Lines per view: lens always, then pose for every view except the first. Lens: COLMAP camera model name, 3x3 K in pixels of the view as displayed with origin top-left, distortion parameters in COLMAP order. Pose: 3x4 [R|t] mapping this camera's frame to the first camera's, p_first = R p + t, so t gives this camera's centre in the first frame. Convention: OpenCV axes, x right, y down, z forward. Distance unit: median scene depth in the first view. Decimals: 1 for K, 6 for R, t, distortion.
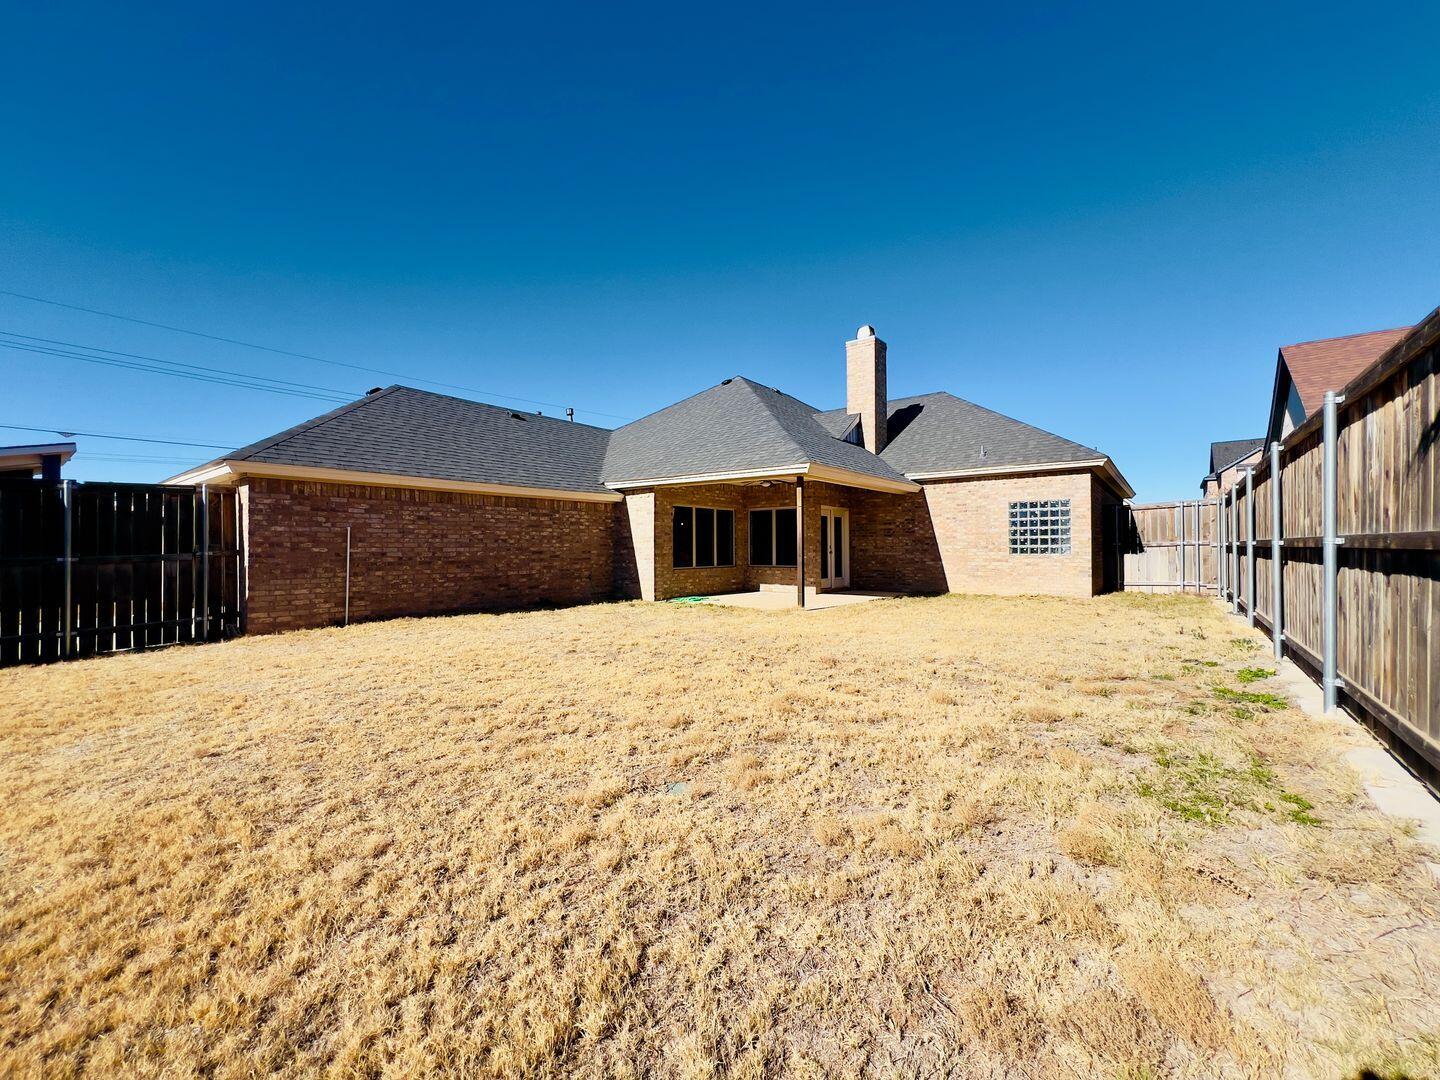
lens RADIAL K [[572.9, 0, 722.1], [0, 572.9, 538.6], [0, 0, 1]] dist [0.001399, 0.000120]
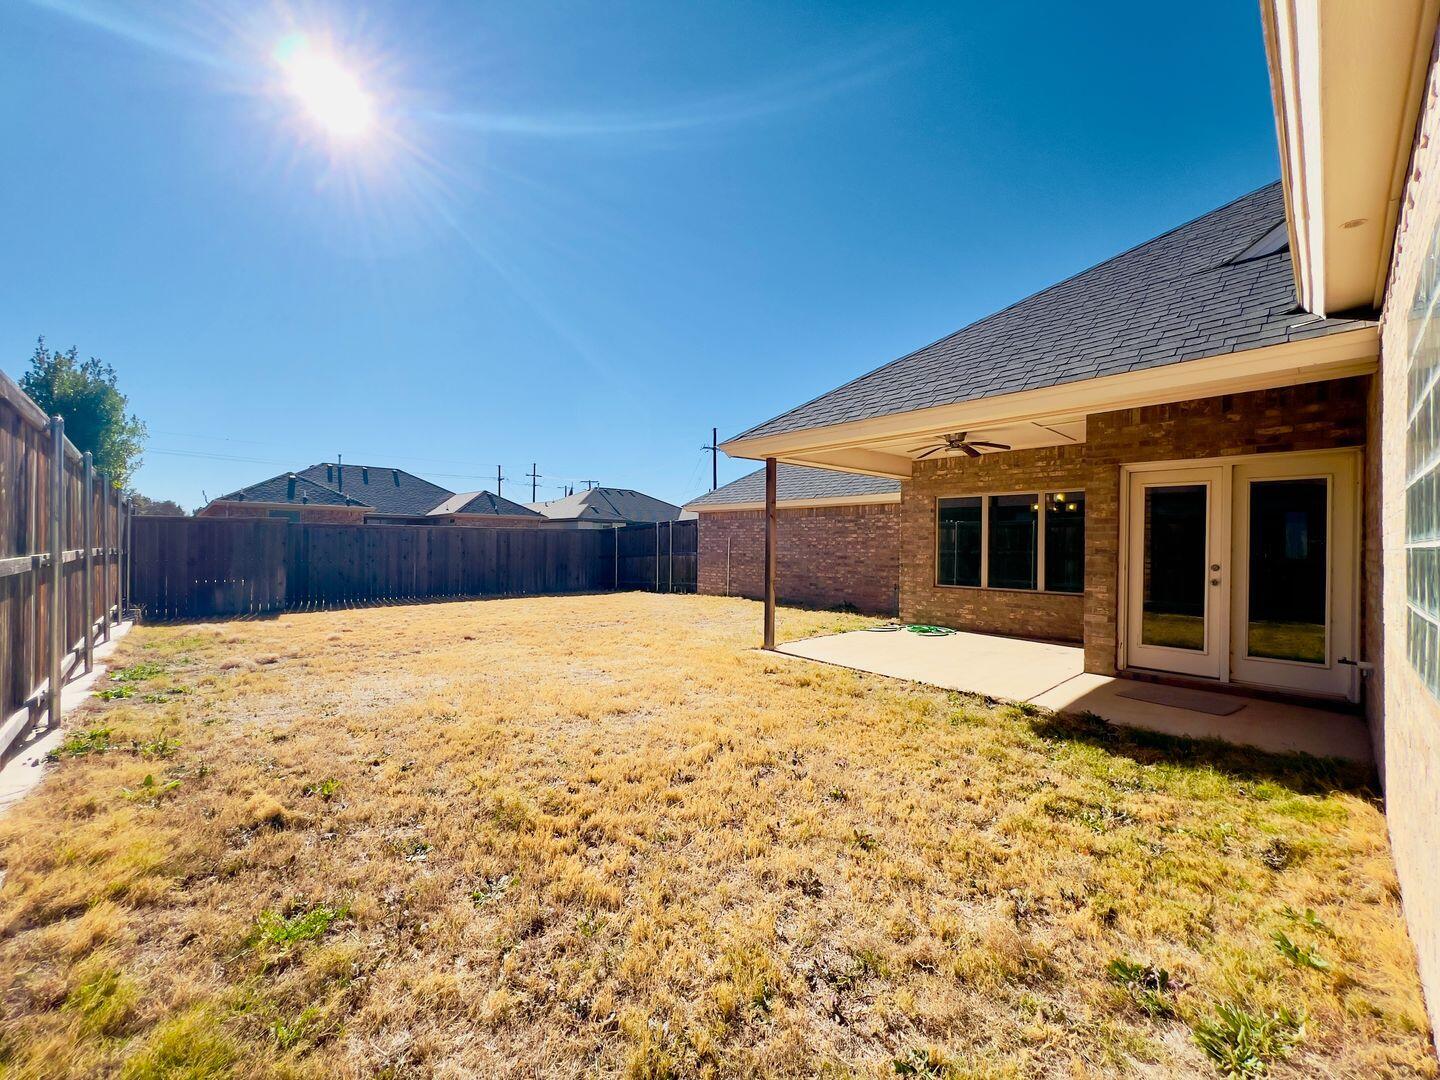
lens RADIAL K [[572.9, 0, 722.5], [0, 572.9, 547.6], [0, 0, 1]] dist [0.001399, 0.000120]
pose [[-0.147374, -0.006349, -0.989060, 0.743505], [-0.009618, 0.999941, -0.004986, 0.013384], [0.989034, 0.008778, -0.147427, 0.930386]]
